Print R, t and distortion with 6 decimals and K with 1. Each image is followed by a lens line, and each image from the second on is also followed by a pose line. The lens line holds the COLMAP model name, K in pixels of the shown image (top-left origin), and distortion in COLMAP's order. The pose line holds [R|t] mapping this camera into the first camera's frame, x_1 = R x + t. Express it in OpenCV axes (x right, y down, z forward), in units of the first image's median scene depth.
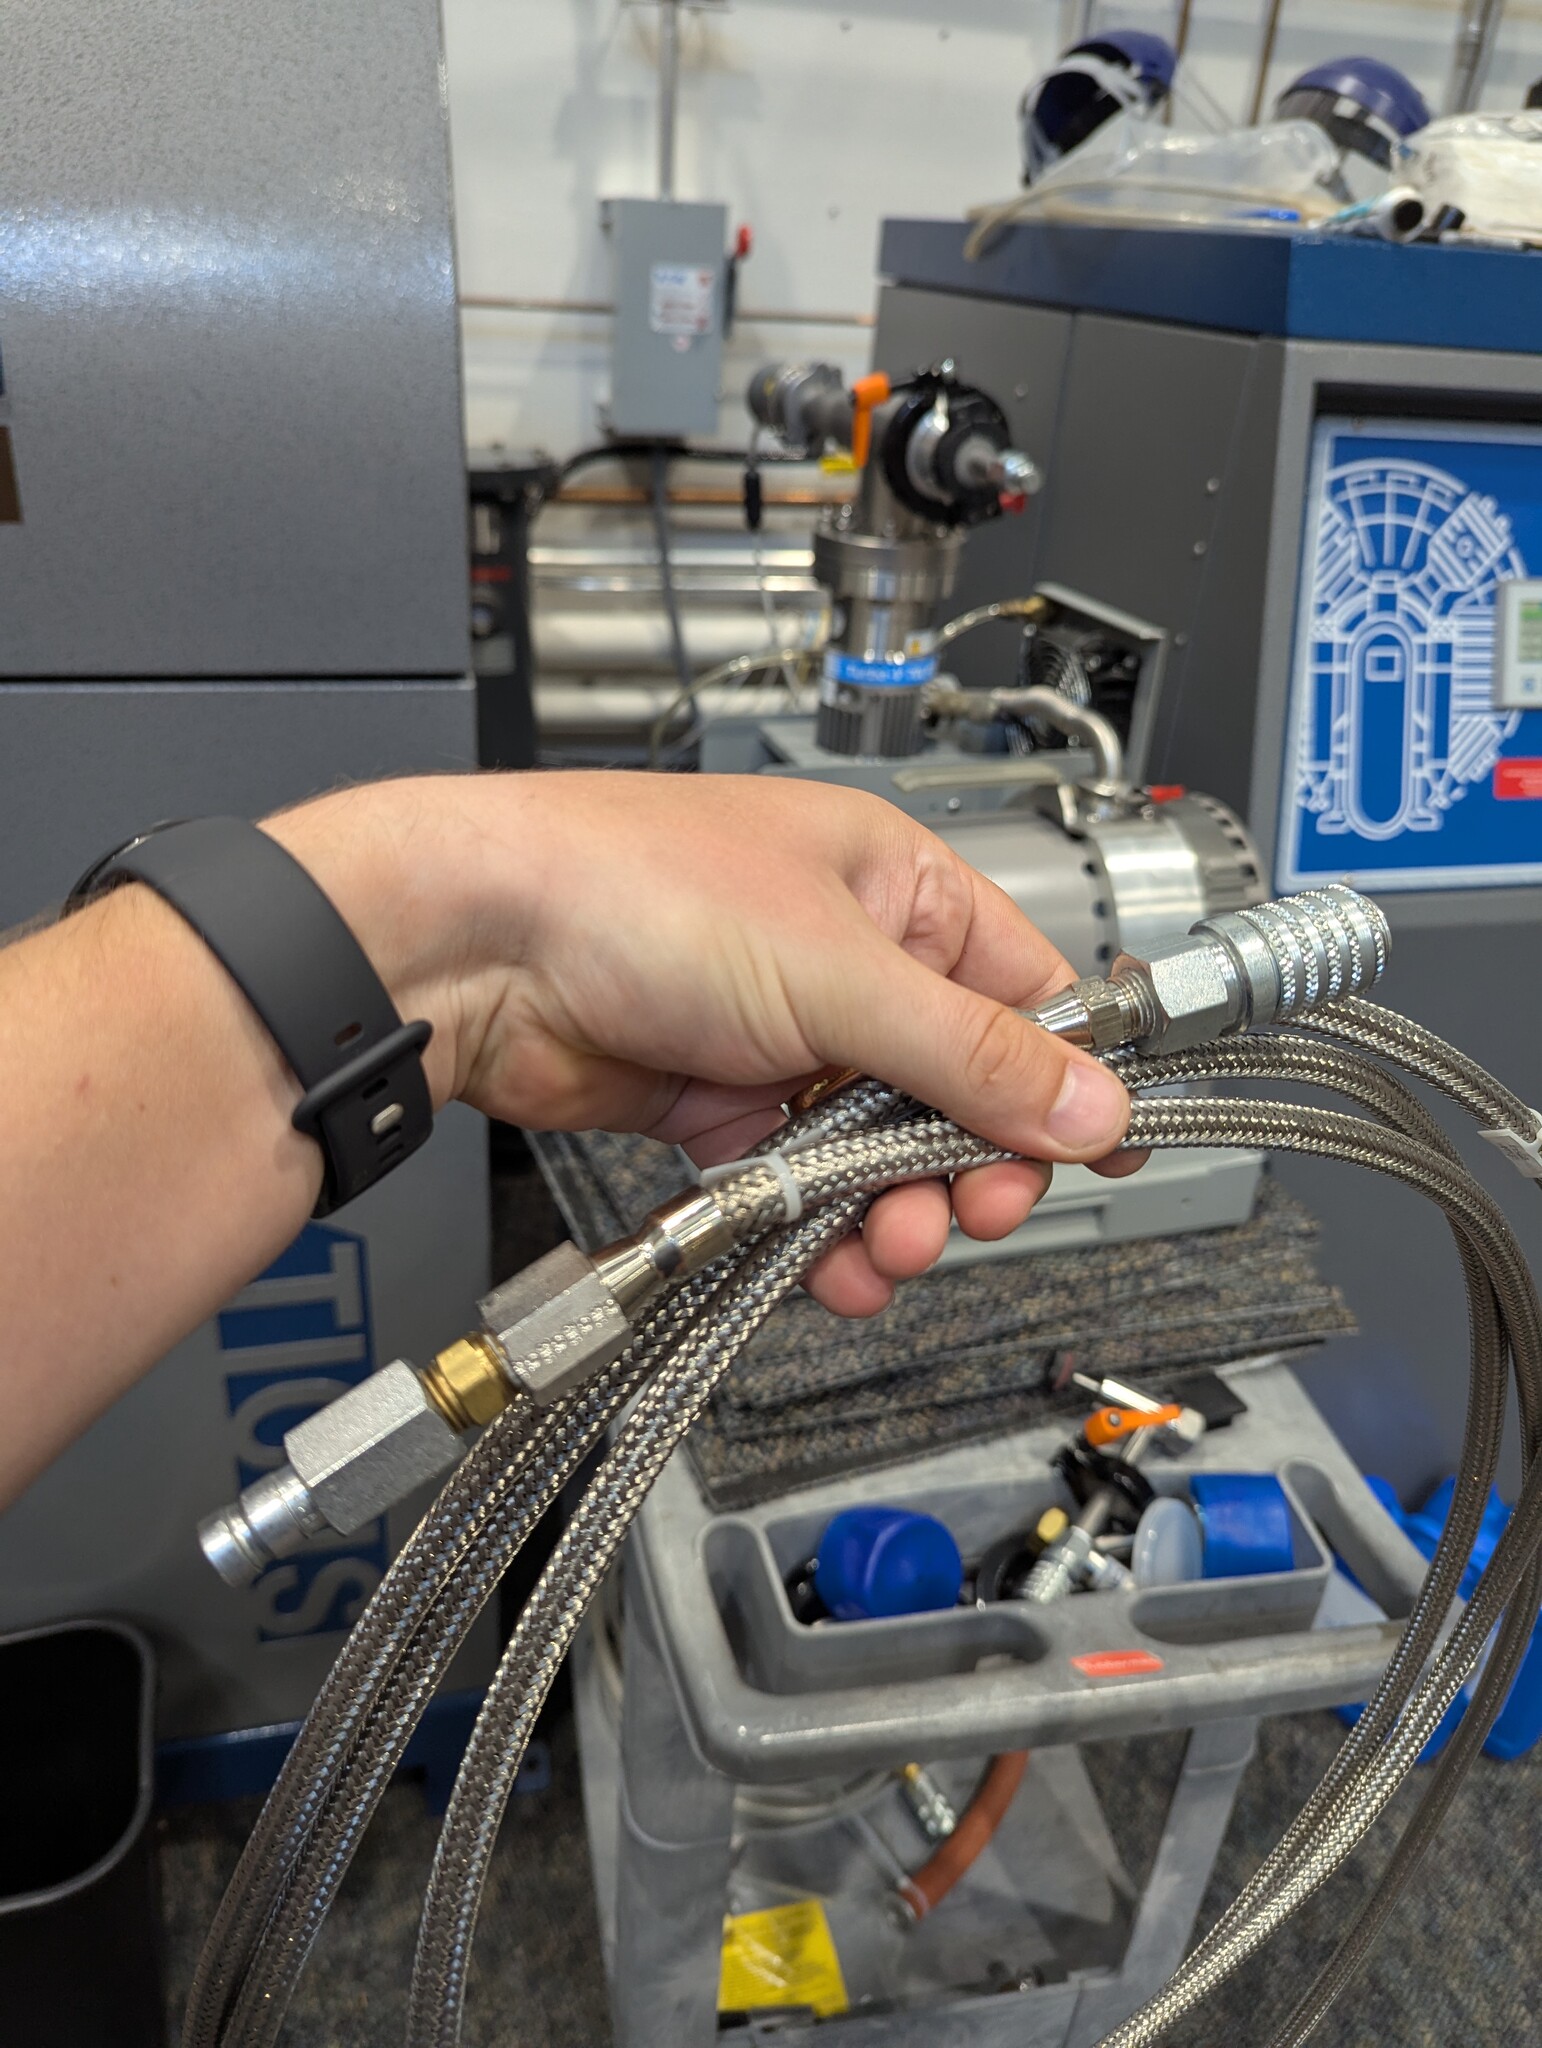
lens RADIAL K [[1484.4, 0, 771.0], [0, 1484.4, 1024.0], [0, 0, 1]] dist [-0.011074, -0.001967]
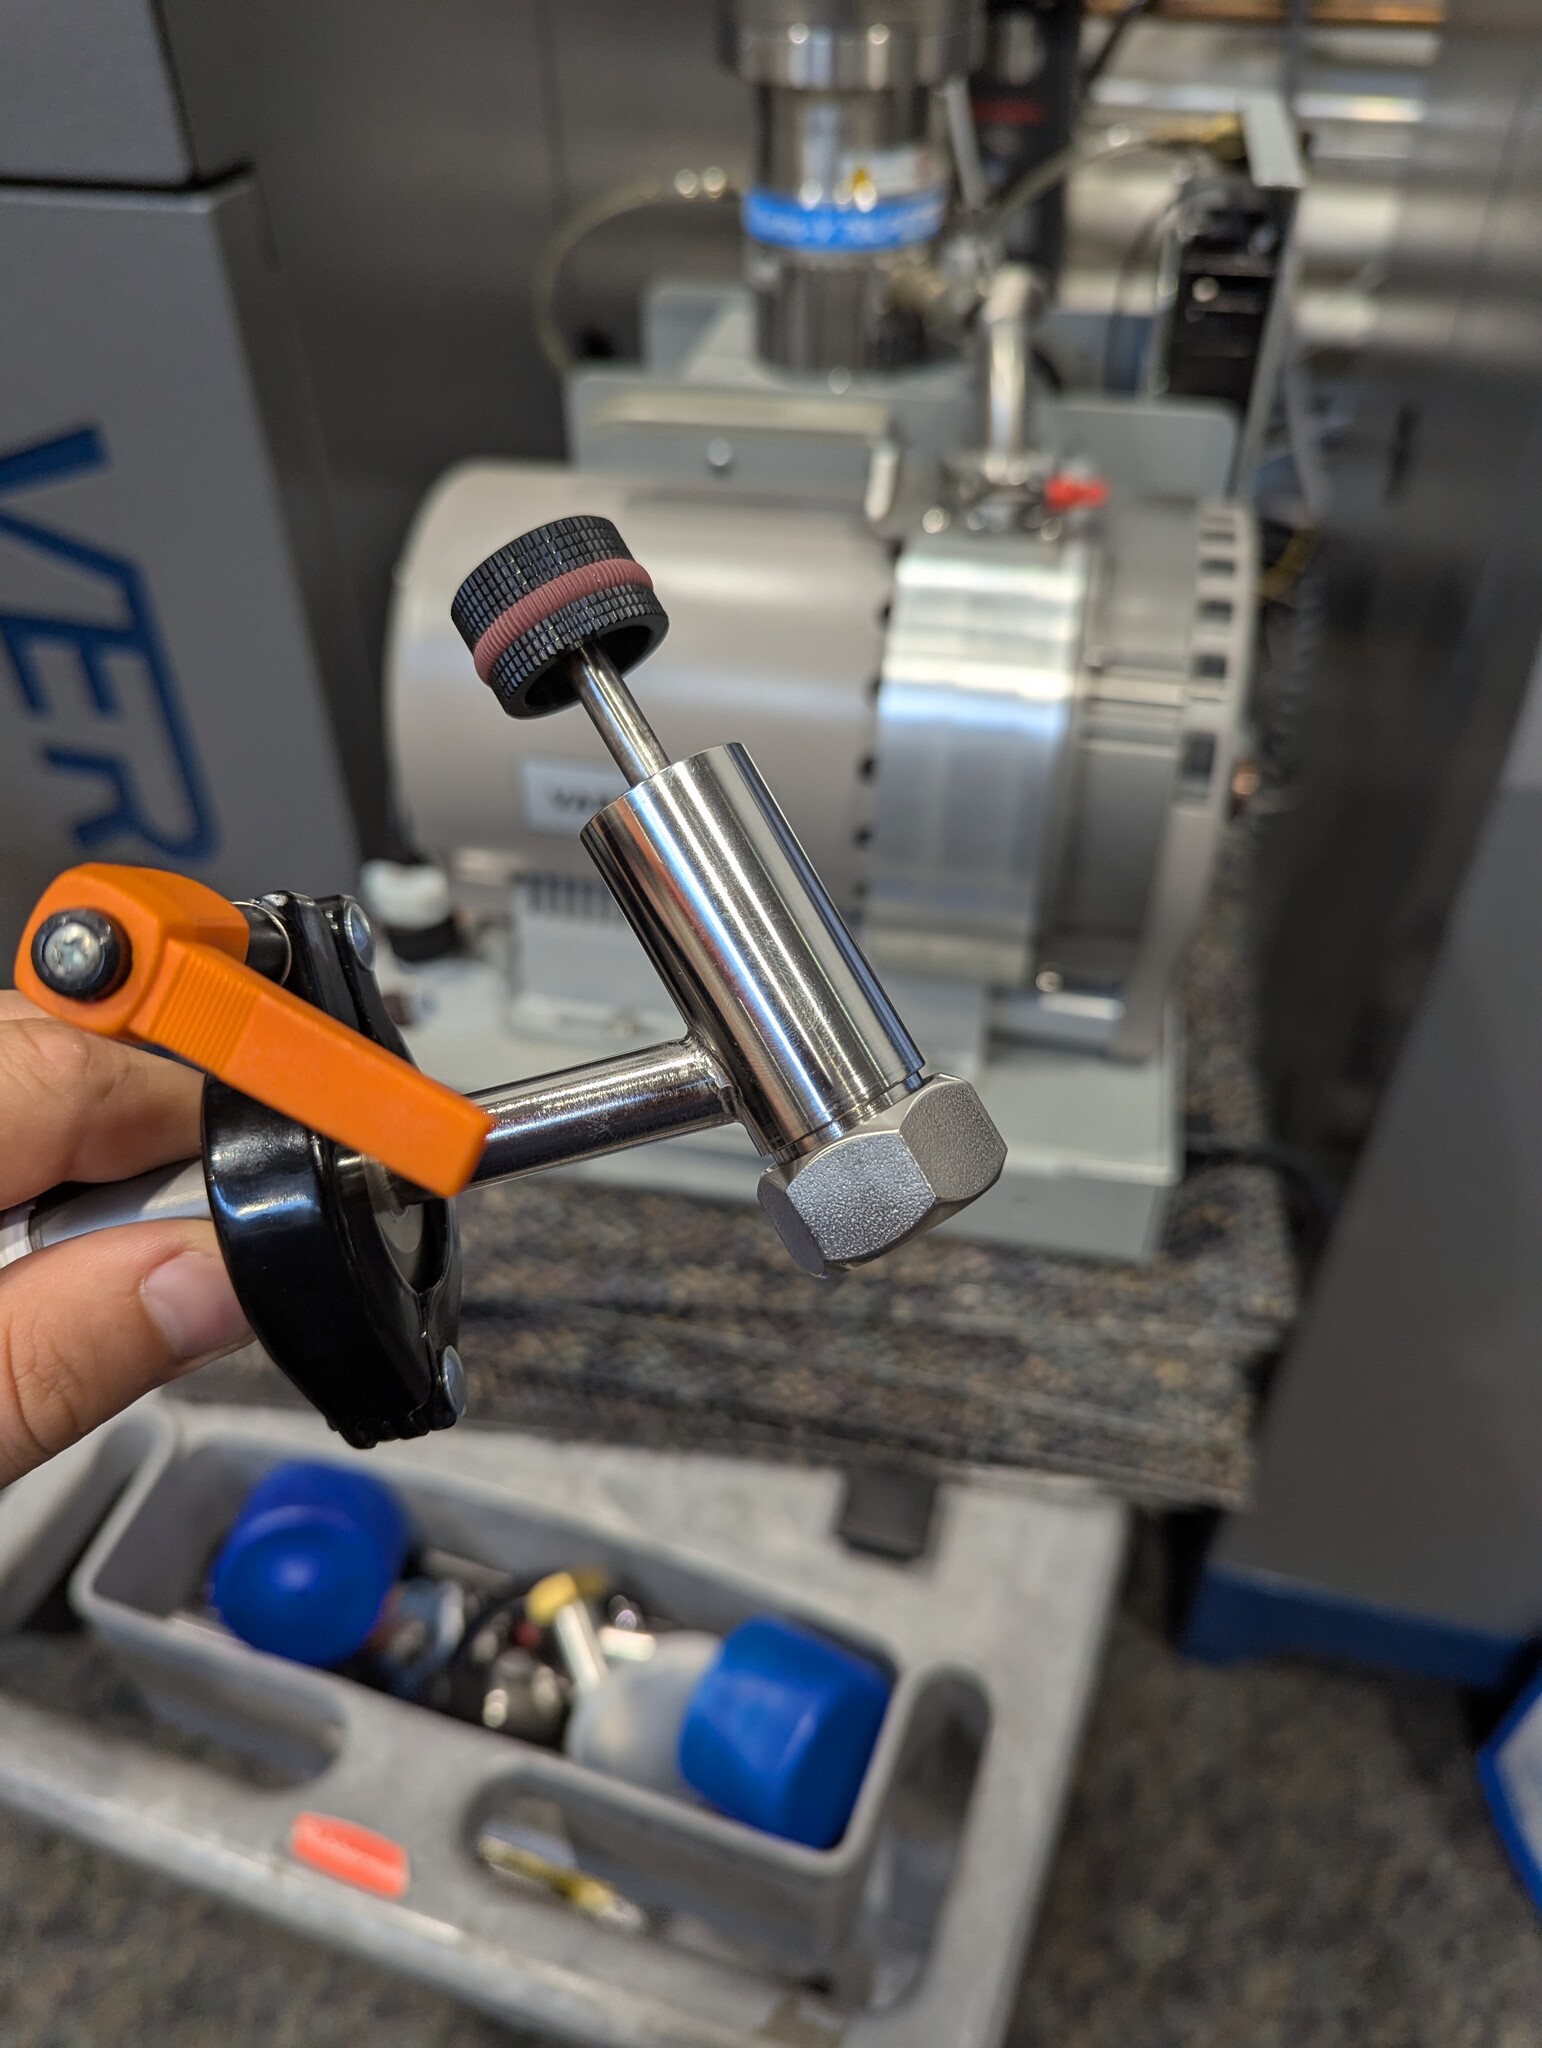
lens RADIAL K [[1573.5, 0, 771.0], [0, 1573.5, 1024.0], [0, 0, 1]] dist [0.009572, 0.003750]
pose [[0.867903, 0.266683, -0.419076, 0.455856], [-0.175278, 0.953812, 0.243968, -0.088595], [0.464782, -0.138286, 0.874560, 0.423512]]
